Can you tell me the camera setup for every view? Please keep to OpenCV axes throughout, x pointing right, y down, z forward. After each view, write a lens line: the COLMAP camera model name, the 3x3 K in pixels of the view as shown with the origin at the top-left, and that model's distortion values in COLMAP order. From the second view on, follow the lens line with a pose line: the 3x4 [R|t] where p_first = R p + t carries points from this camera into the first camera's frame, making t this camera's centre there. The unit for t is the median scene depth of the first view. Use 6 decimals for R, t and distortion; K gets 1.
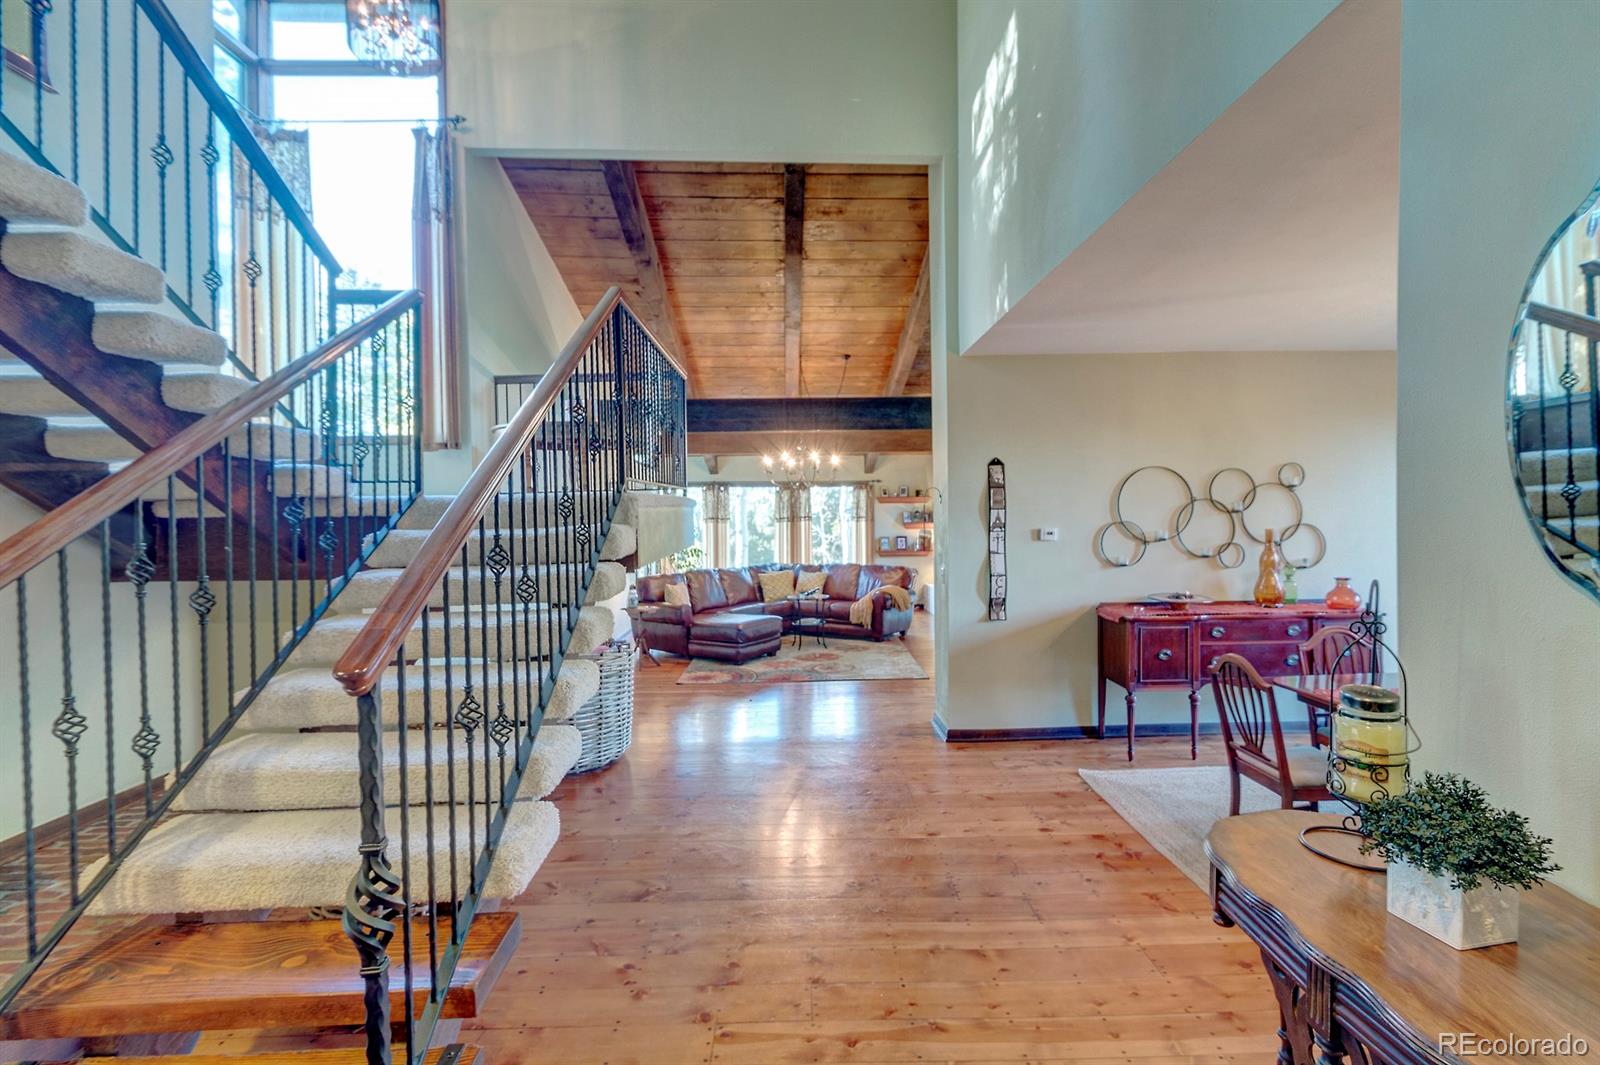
lens RADIAL K [[735.2, 0, 825.9], [0, 735.2, 514.1], [0, 0, 1]] dist [0.005955, 0.000391]
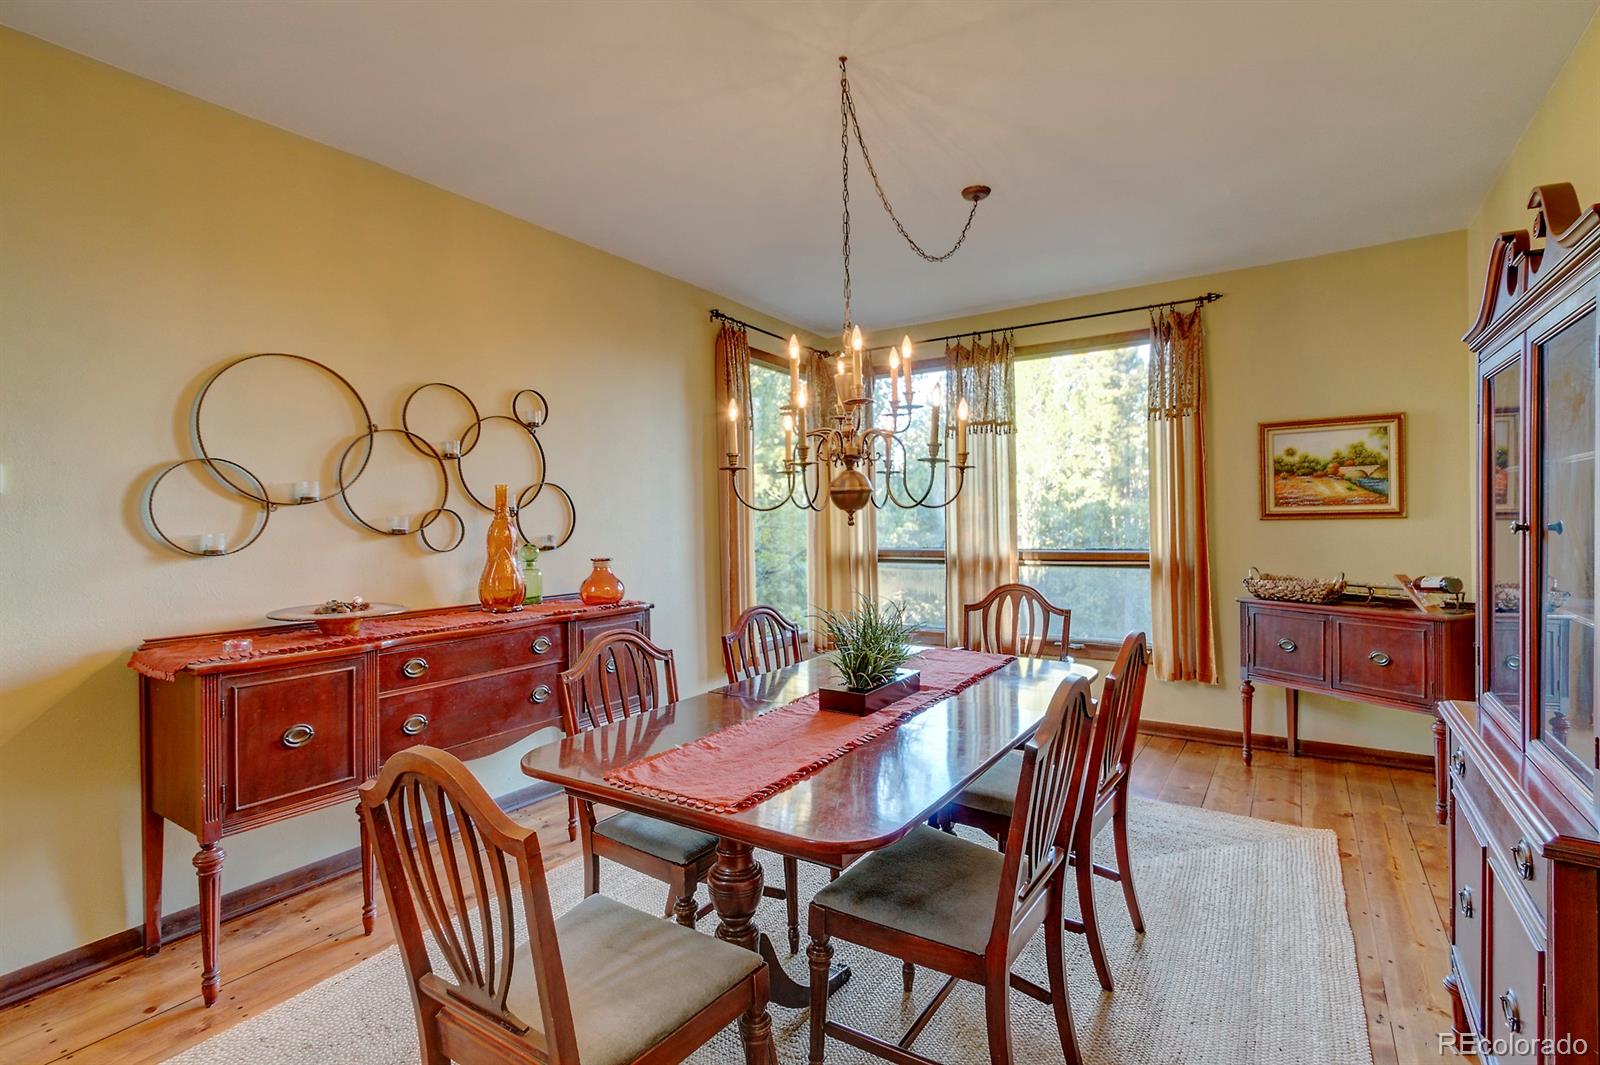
lens RADIAL K [[735.2, 0, 806.8], [0, 735.2, 533.1], [0, 0, 1]] dist [0.005955, 0.000391]
pose [[0.585265, -0.010818, 0.810770, 0.254060], [0.012552, 0.999912, 0.004281, 0.061402], [-0.810745, 0.007672, 0.585349, 0.437279]]
